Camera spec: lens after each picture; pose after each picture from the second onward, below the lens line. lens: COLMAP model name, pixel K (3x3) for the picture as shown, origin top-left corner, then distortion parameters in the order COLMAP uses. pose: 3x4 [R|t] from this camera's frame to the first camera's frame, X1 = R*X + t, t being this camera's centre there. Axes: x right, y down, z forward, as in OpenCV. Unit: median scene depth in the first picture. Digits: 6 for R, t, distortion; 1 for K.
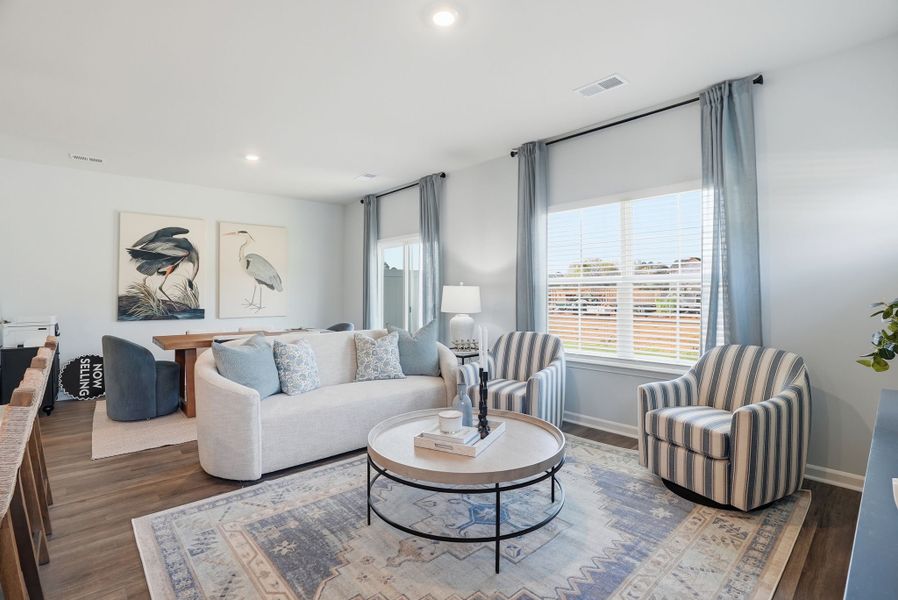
lens RADIAL K [[425.5, 0, 452.5], [0, 425.5, 283.0], [0, 0, 1]] dist [-0.060730, 0.017662]
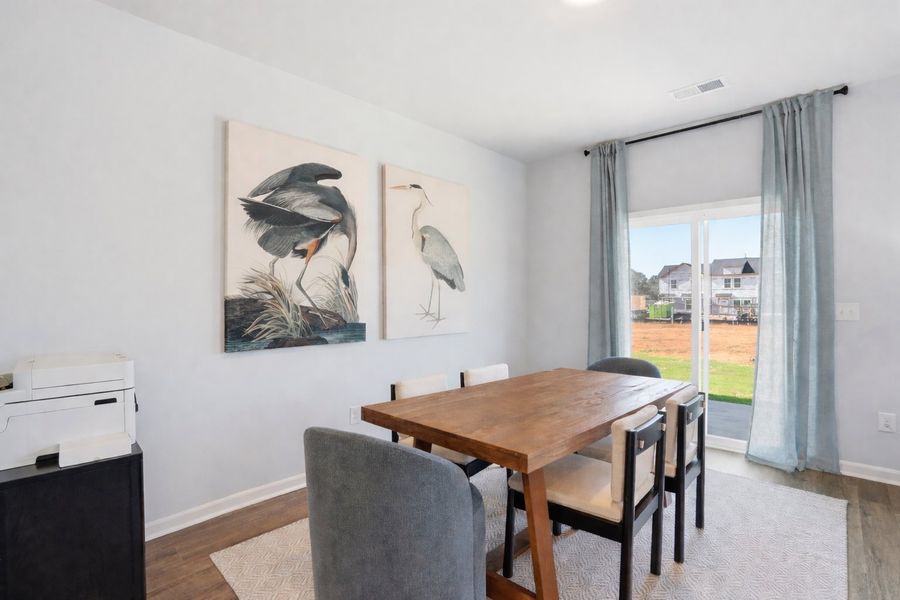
lens RADIAL K [[426.4, 0, 443.6], [0, 426.4, 306.7], [0, 0, 1]] dist [-0.060730, 0.017662]
pose [[0.998635, 0.009414, 0.051379, -0.672323], [-0.011951, 0.998713, 0.049290, 0.016558], [-0.050849, -0.049837, 0.997462, 0.580402]]
